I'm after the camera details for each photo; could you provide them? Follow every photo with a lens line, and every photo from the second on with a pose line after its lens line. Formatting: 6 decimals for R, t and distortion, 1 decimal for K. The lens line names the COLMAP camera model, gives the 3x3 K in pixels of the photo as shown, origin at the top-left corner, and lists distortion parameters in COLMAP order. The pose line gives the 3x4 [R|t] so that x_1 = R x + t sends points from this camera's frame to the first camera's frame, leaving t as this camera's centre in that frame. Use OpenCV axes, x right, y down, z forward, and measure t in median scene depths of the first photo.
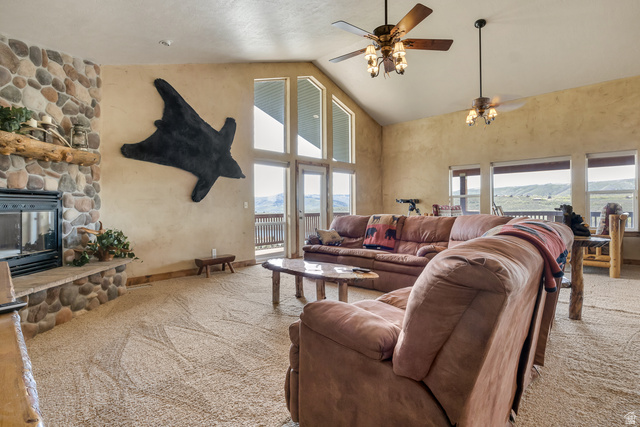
lens RADIAL K [[334.4, 0, 323.1], [0, 334.4, 208.7], [0, 0, 1]] dist [0.003349, 0.000418]
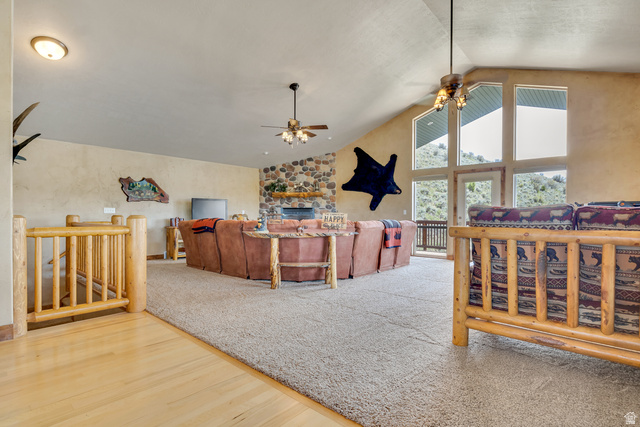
lens RADIAL K [[334.4, 0, 321.1], [0, 334.4, 215.6], [0, 0, 1]] dist [0.003349, 0.000418]
pose [[0.011856, 0.012327, -0.999854, 1.326969], [-0.004221, 0.999916, 0.012278, -0.013357], [0.999921, 0.004075, 0.011907, 0.706061]]
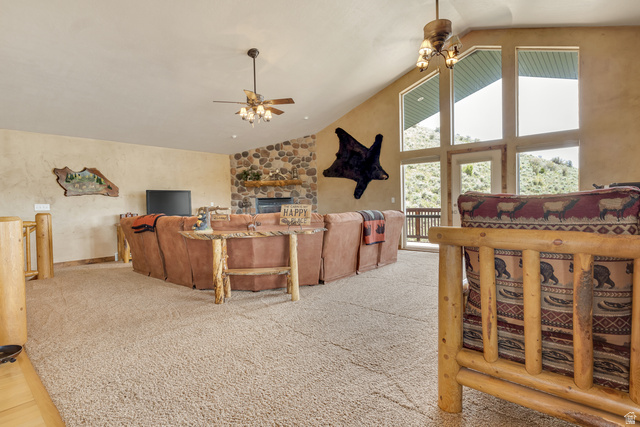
lens RADIAL K [[334.4, 0, 322.6], [0, 334.4, 209.3], [0, 0, 1]] dist [0.003349, 0.000418]
pose [[0.019604, 0.029001, -0.999387, 1.131363], [0.020698, 0.999353, 0.029406, -0.020393], [0.999594, -0.021261, 0.018991, 0.803224]]
